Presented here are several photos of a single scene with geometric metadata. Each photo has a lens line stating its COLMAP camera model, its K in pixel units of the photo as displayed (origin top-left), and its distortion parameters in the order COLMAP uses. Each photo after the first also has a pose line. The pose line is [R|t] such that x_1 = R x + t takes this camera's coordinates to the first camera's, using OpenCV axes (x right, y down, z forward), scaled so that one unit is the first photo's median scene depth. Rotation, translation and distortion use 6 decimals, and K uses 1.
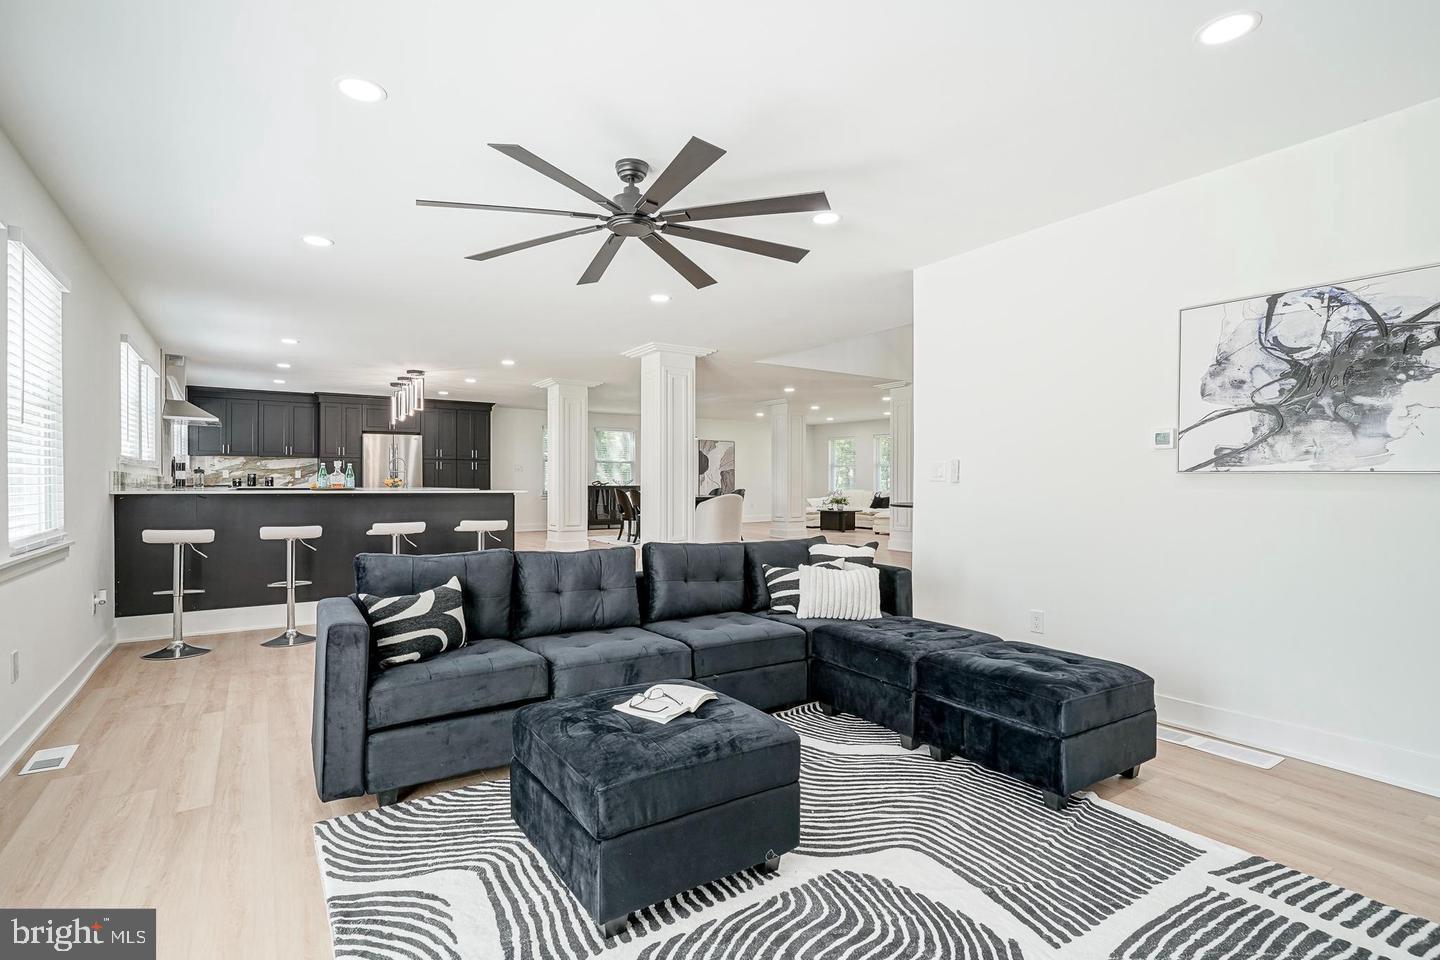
lens RADIAL K [[697.4, 0, 719.5], [0, 697.4, 490.9], [0, 0, 1]] dist [-0.005500, 0.000575]
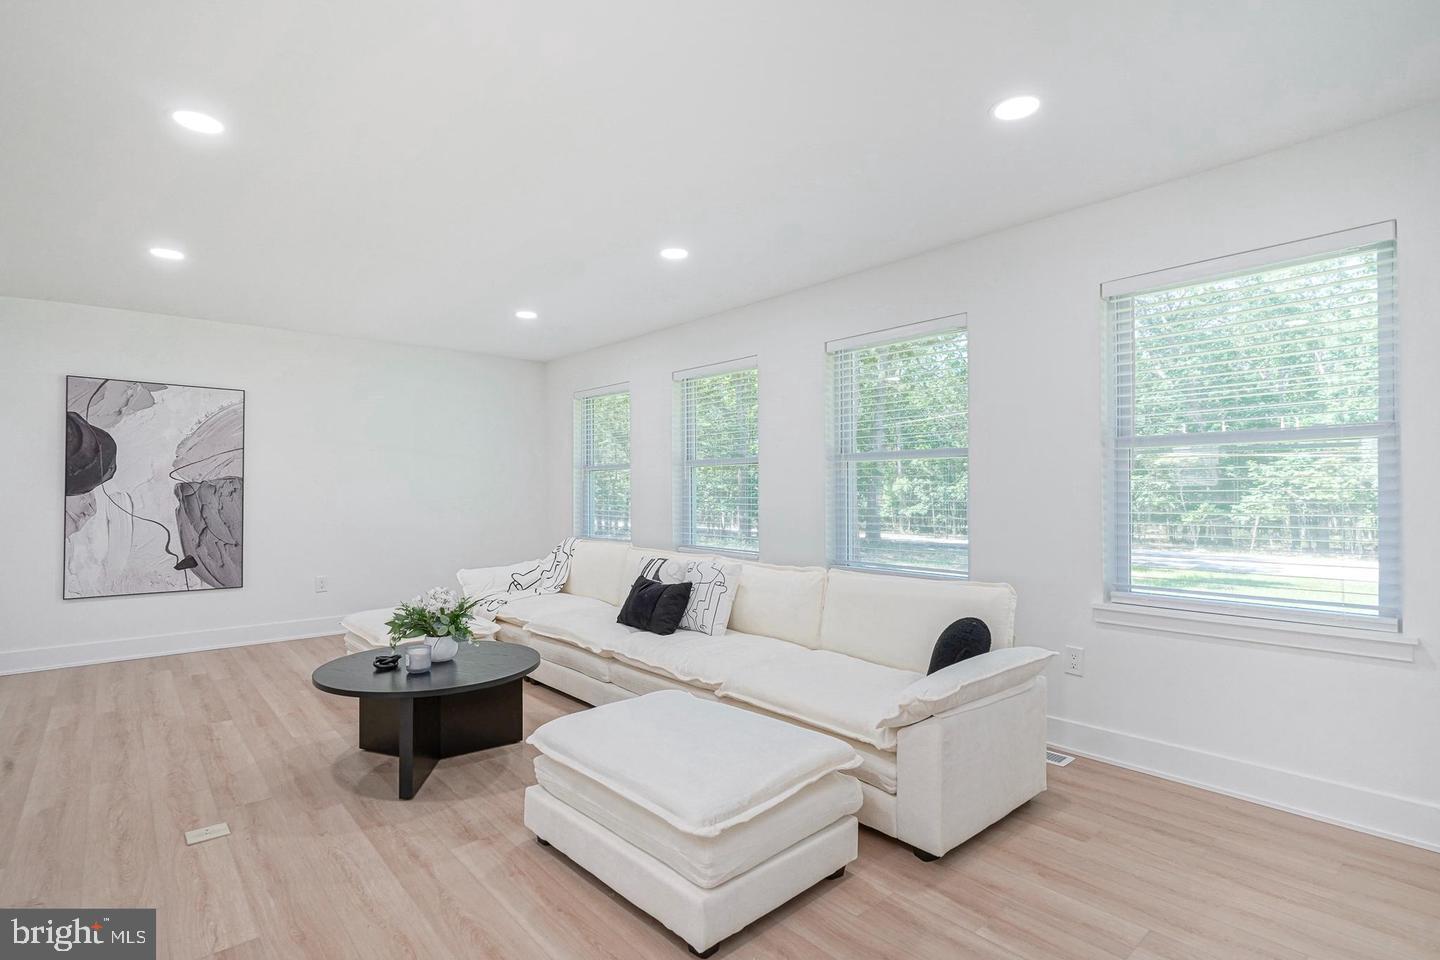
lens RADIAL K [[697.4, 0, 719.5], [0, 697.4, 490.9], [0, 0, 1]] dist [-0.005500, 0.000575]
pose [[0.991101, -0.002130, 0.133094, 0.211933], [0.004998, 0.999762, -0.021220, -0.018667], [-0.133017, 0.021697, 0.990876, 0.716770]]
